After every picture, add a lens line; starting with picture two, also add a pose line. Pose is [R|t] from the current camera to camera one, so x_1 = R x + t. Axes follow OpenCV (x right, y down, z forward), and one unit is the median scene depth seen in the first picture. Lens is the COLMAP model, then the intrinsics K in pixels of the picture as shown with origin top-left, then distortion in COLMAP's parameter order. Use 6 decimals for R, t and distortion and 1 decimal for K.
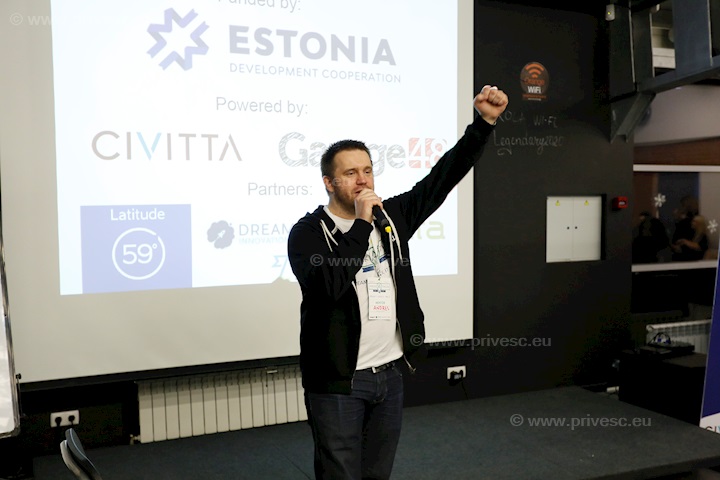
lens RADIAL K [[790.4, 0, 360.0], [0, 790.4, 240.0], [0, 0, 1]] dist [0.025049, 0.144968]
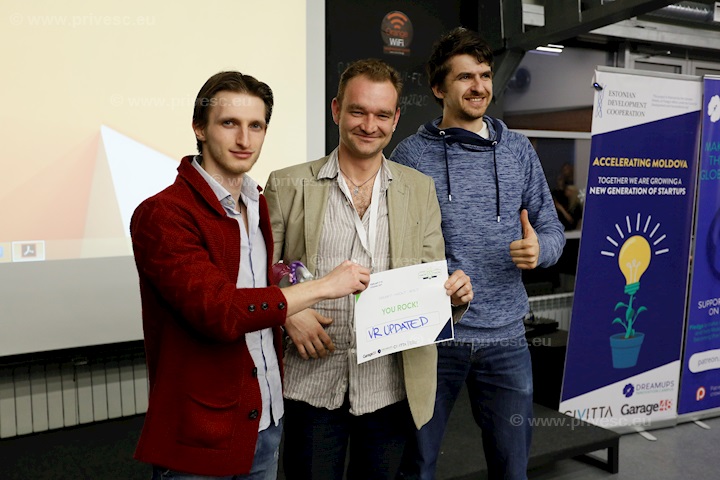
lens RADIAL K [[790.4, 0, 360.0], [0, 790.4, 240.0], [0, 0, 1]] dist [0.025049, 0.144968]
pose [[0.991371, -0.000494, 0.131088, 0.059550], [-0.005010, 0.999120, 0.041653, -0.001976], [-0.130993, -0.041951, 0.990495, 0.101342]]
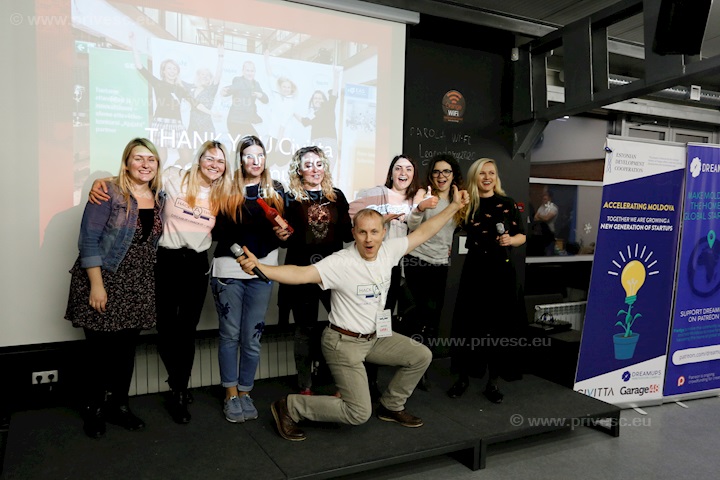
lens RADIAL K [[611.1, 0, 360.0], [0, 611.1, 240.0], [0, 0, 1]] dist [-0.005106, 0.073333]
pose [[0.997437, 0.029101, 0.065371, 0.019278], [-0.030189, 0.999421, 0.015718, -0.003632], [-0.064875, -0.017651, 0.997737, 0.061185]]
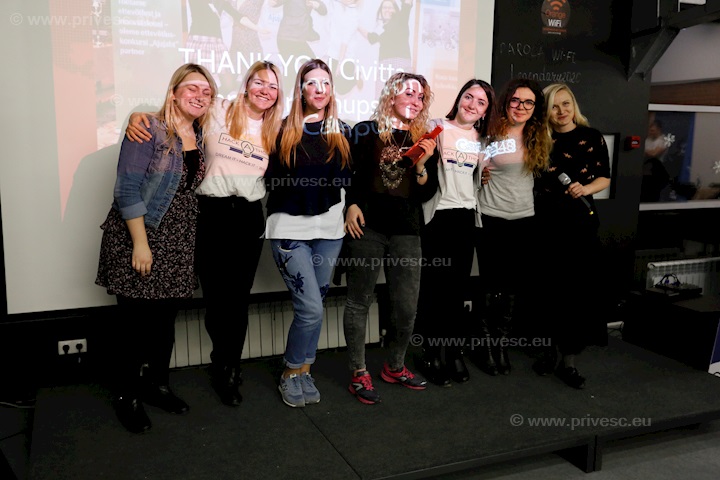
lens RADIAL K [[698.6, 0, 360.0], [0, 698.6, 240.0], [0, 0, 1]] dist [0.002494, 0.129609]
pose [[0.999557, 0.027529, -0.011356, -0.002120], [-0.026176, 0.994052, 0.105716, -0.009288], [0.014199, -0.105372, 0.994332, 0.110447]]
